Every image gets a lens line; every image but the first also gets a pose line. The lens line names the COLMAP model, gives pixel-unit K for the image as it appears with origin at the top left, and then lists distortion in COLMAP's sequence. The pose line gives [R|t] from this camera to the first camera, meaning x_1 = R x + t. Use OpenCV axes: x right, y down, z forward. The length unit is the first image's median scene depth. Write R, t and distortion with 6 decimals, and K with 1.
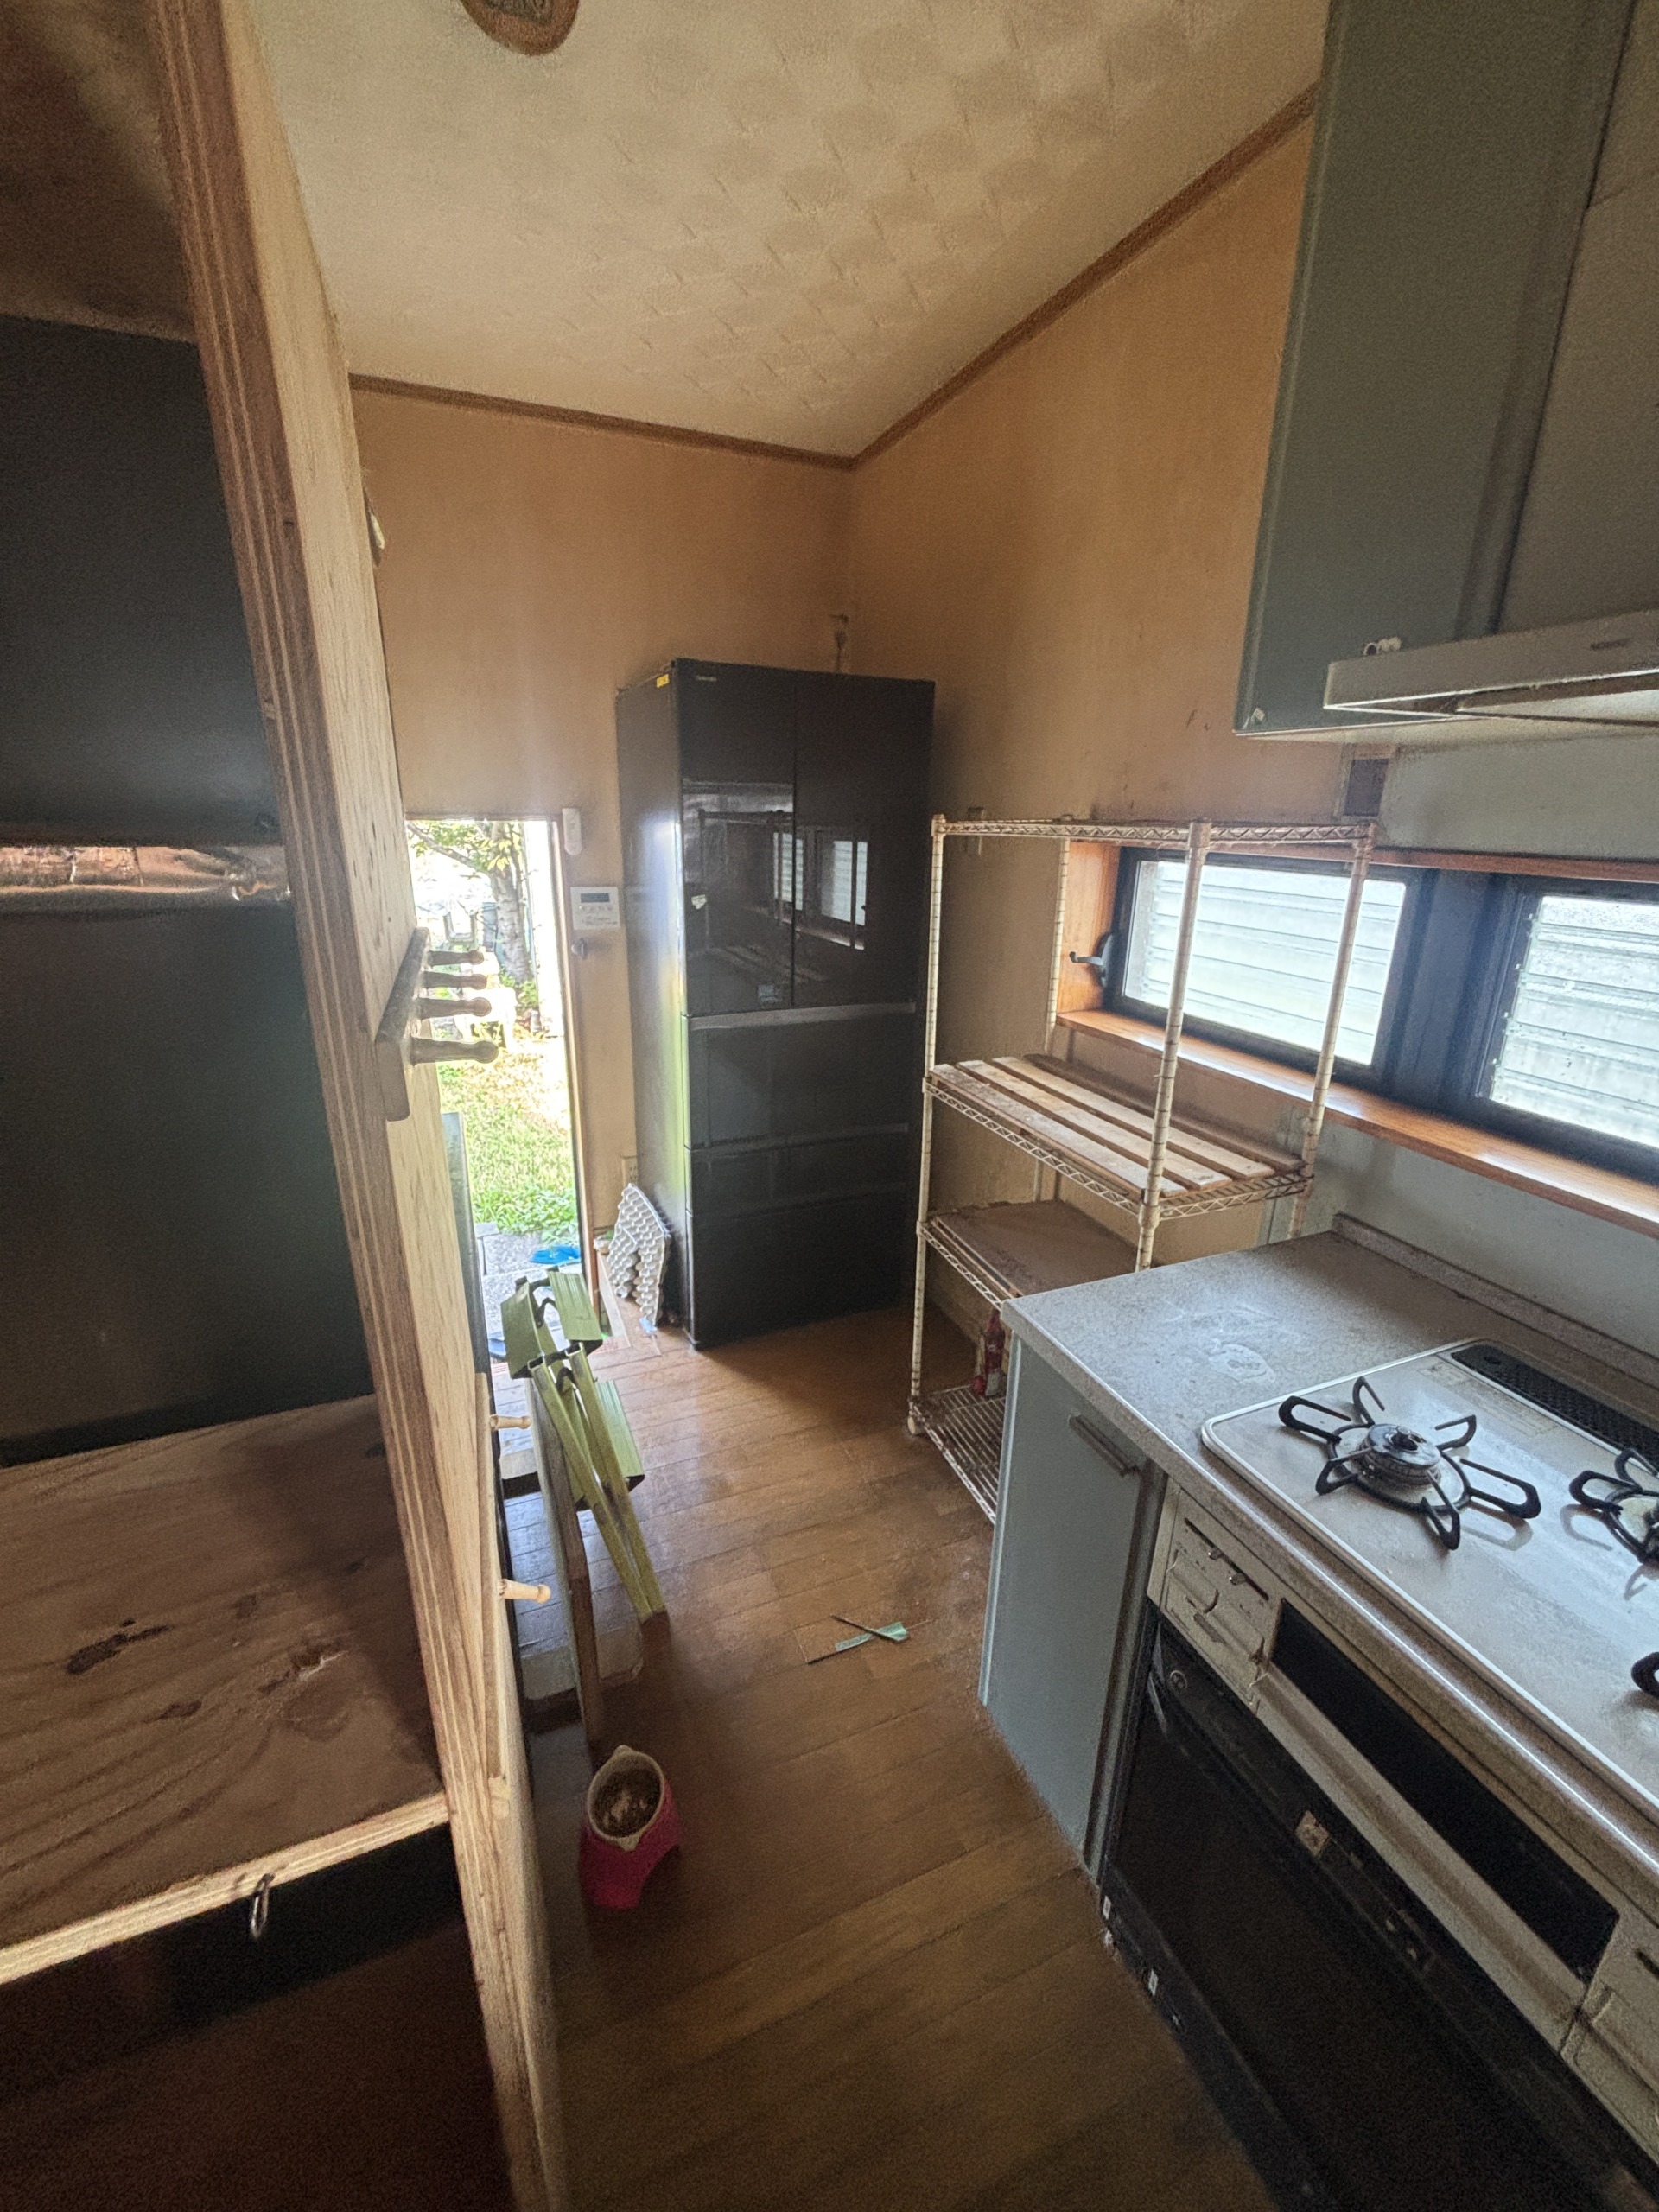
lens RADIAL K [[887.1, 0, 827.1], [0, 887.1, 1089.0], [0, 0, 1]] dist [-0.001028, 0.000216]
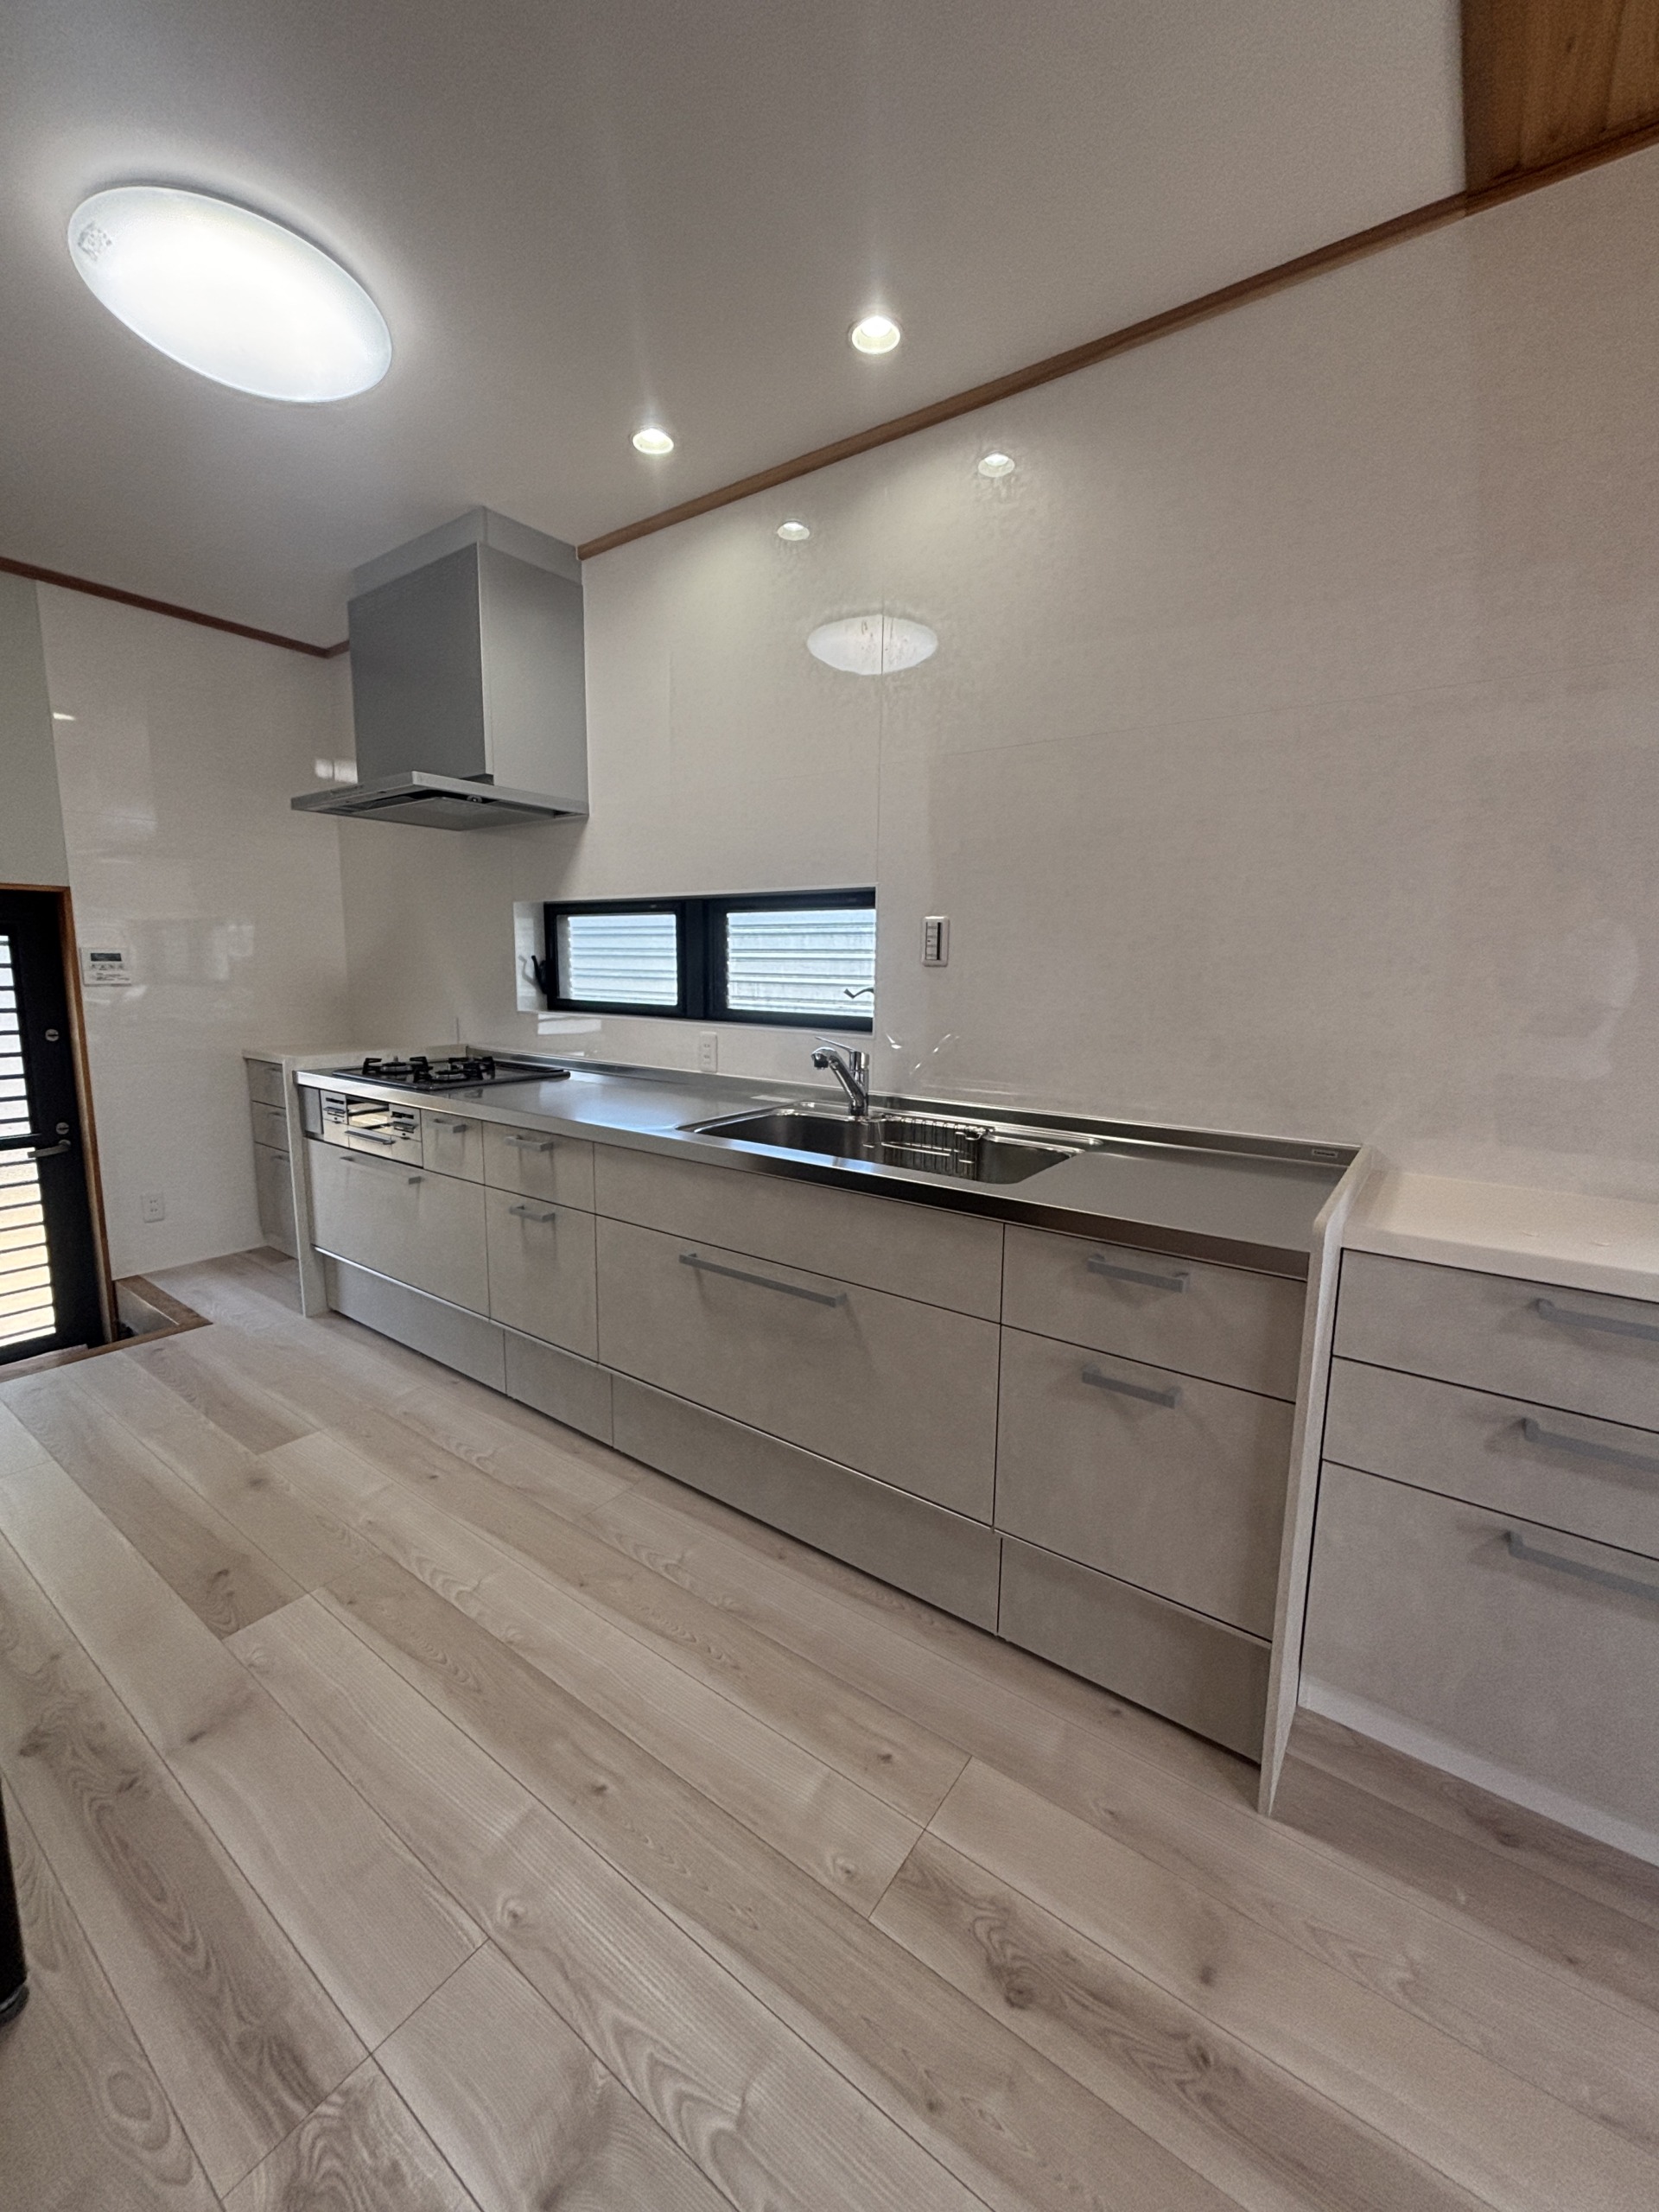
lens RADIAL K [[887.1, 0, 827.1], [0, 887.1, 1089.0], [0, 0, 1]] dist [-0.001028, 0.000216]
pose [[0.847941, -0.078488, 0.524248, -0.168866], [0.158192, 0.981380, -0.108940, 0.467393], [-0.505937, 0.175307, 0.844568, -0.870777]]
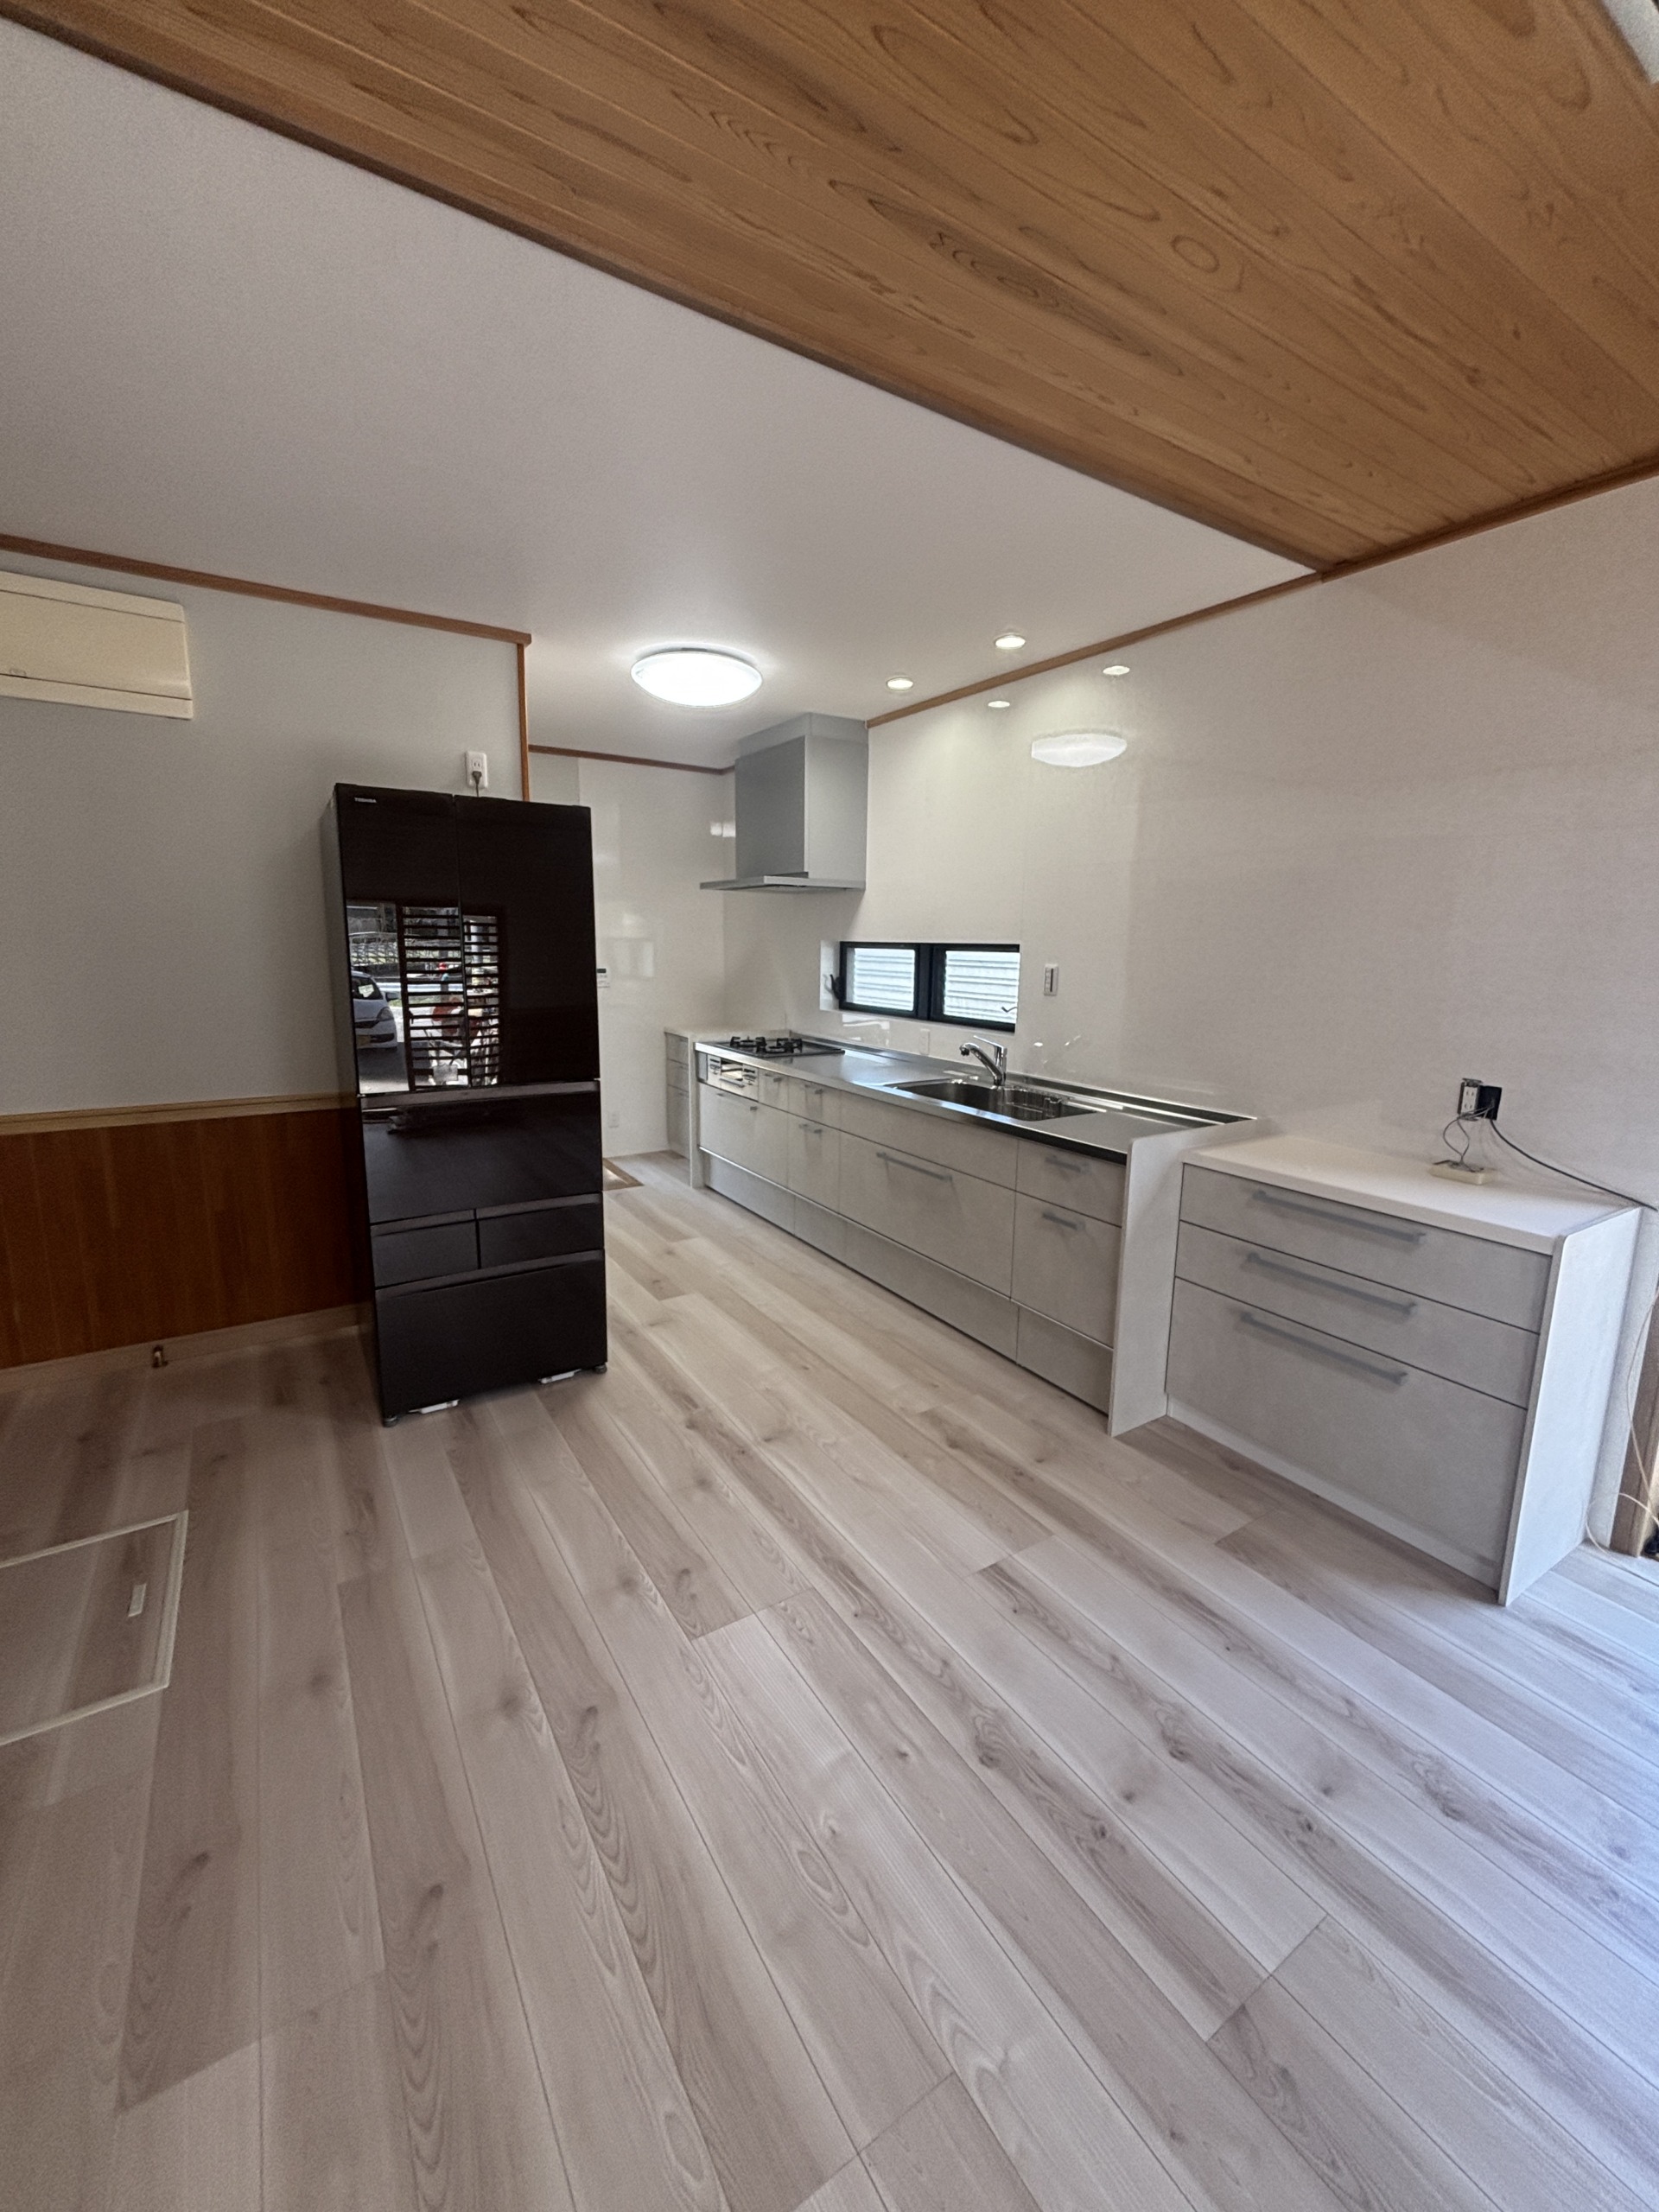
lens RADIAL K [[887.1, 0, 827.1], [0, 887.1, 1089.0], [0, 0, 1]] dist [-0.001028, 0.000216]
pose [[0.983287, -0.030701, 0.179454, -0.257055], [0.054278, 0.990289, -0.127991, 0.676422], [-0.173782, 0.135592, 0.975405, -2.054983]]
